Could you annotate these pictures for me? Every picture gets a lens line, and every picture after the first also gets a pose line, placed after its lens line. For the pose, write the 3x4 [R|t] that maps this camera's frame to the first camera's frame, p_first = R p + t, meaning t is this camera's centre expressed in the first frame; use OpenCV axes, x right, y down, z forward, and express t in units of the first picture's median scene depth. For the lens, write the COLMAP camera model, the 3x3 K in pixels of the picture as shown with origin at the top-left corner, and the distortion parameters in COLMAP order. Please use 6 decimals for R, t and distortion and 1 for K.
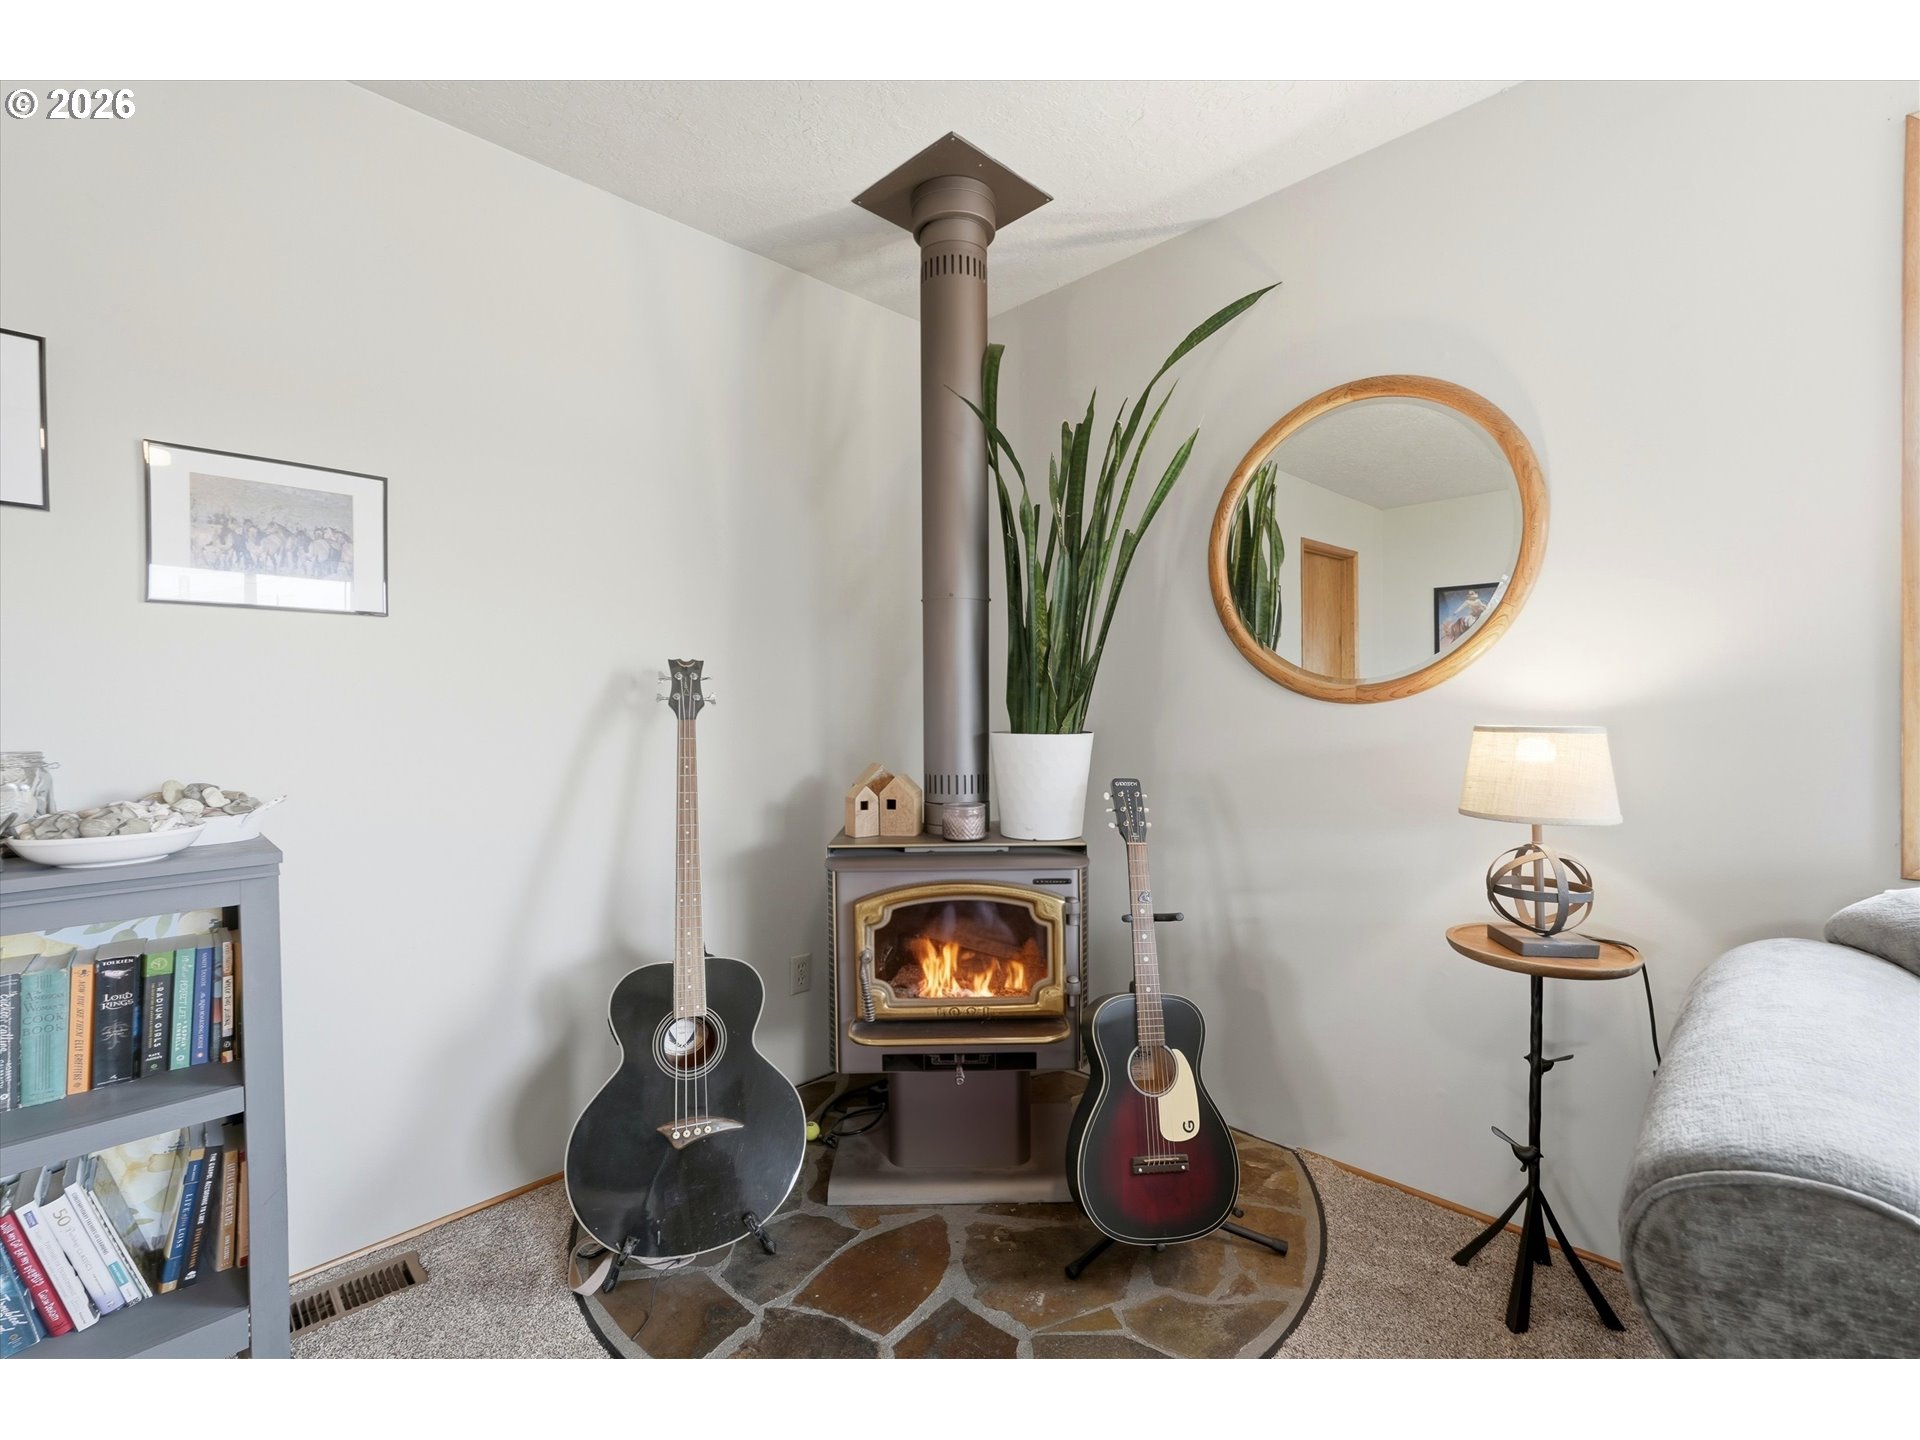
lens RADIAL K [[853.1, 0, 955.1], [0, 853.1, 717.1], [0, 0, 1]] dist [-0.010681, 0.007038]
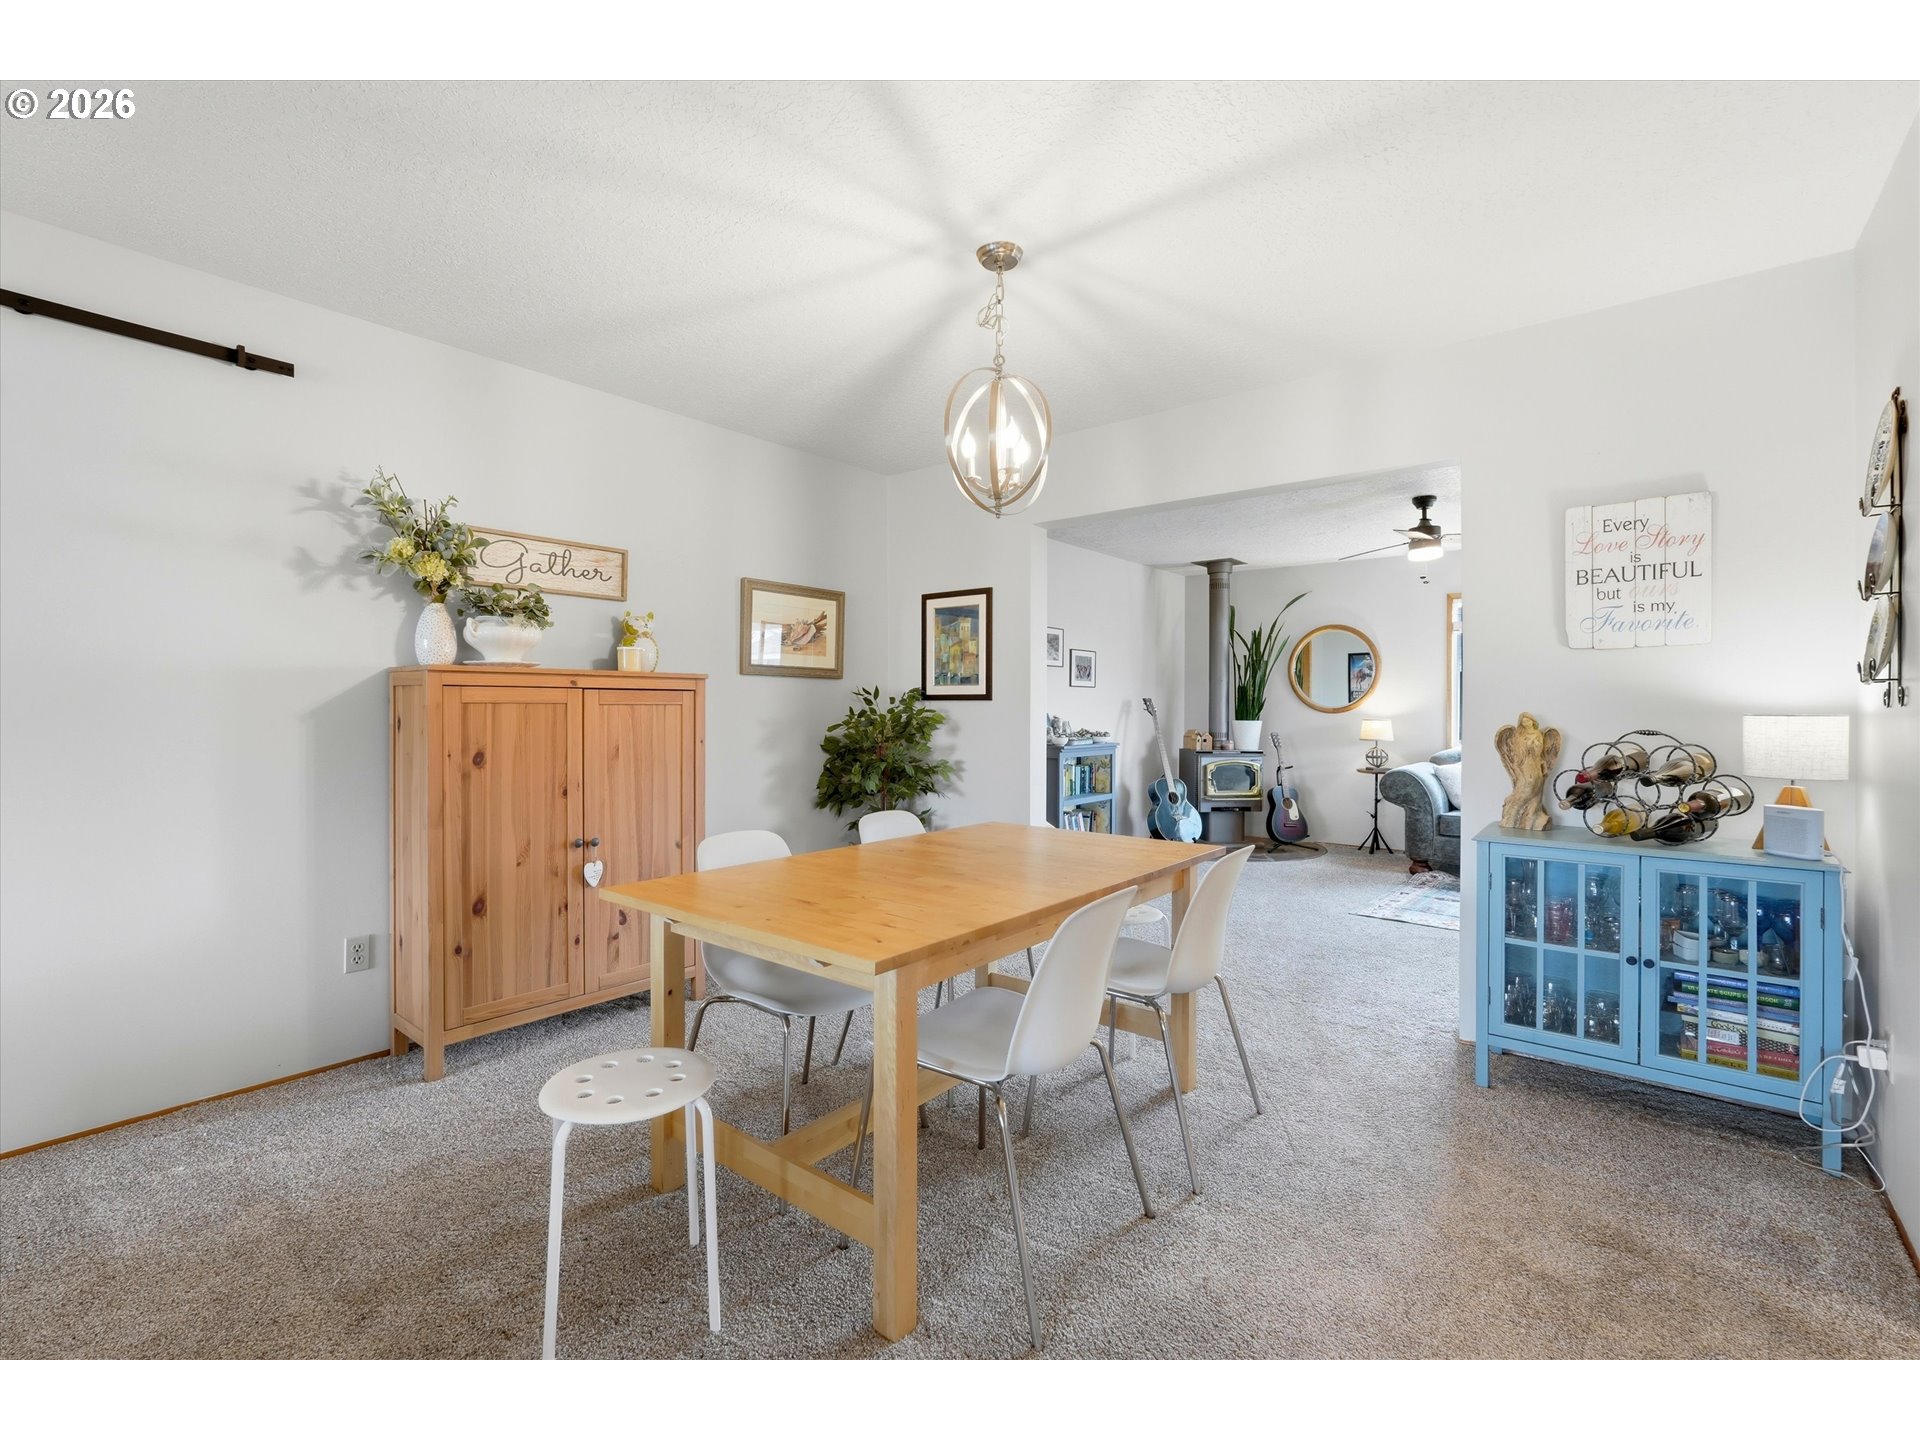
lens RADIAL K [[853.1, 0, 964.9], [0, 853.1, 709.9], [0, 0, 1]] dist [-0.010681, 0.007038]
pose [[0.994798, 0.010467, 0.101327, -1.479000], [-0.010348, 0.999945, -0.001701, -0.006544], [-0.101339, 0.000644, 0.994852, -2.485260]]
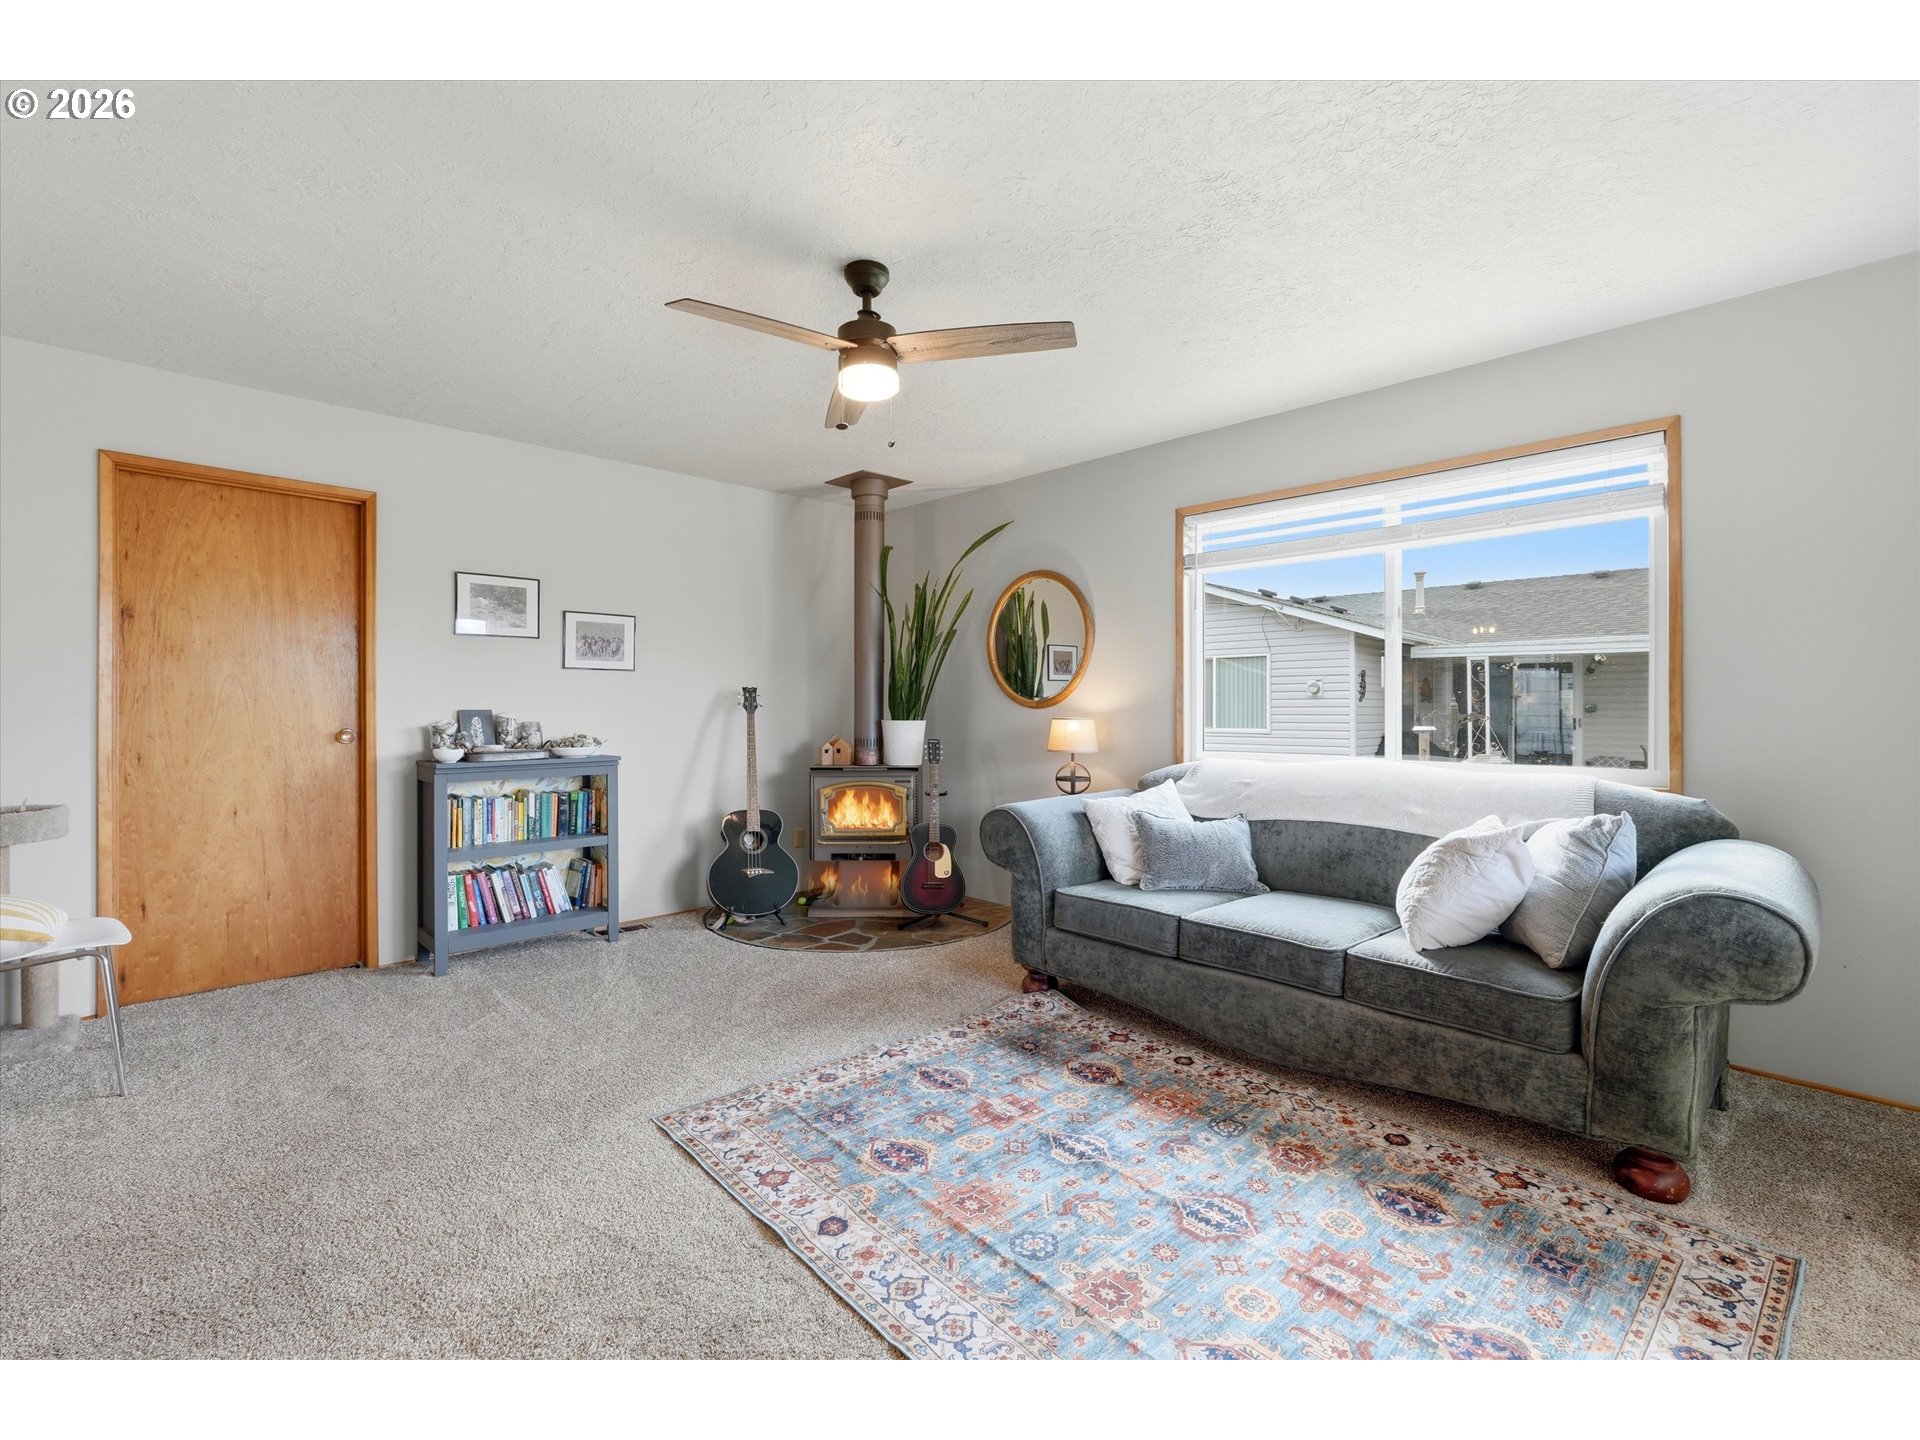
lens RADIAL K [[853.1, 0, 964.9], [0, 853.1, 707.9], [0, 0, 1]] dist [-0.010681, 0.007038]
pose [[0.999919, 0.006583, -0.010891, 0.302957], [-0.006635, 0.999967, -0.004703, -0.004440], [0.010860, 0.004775, 0.999930, -1.352201]]
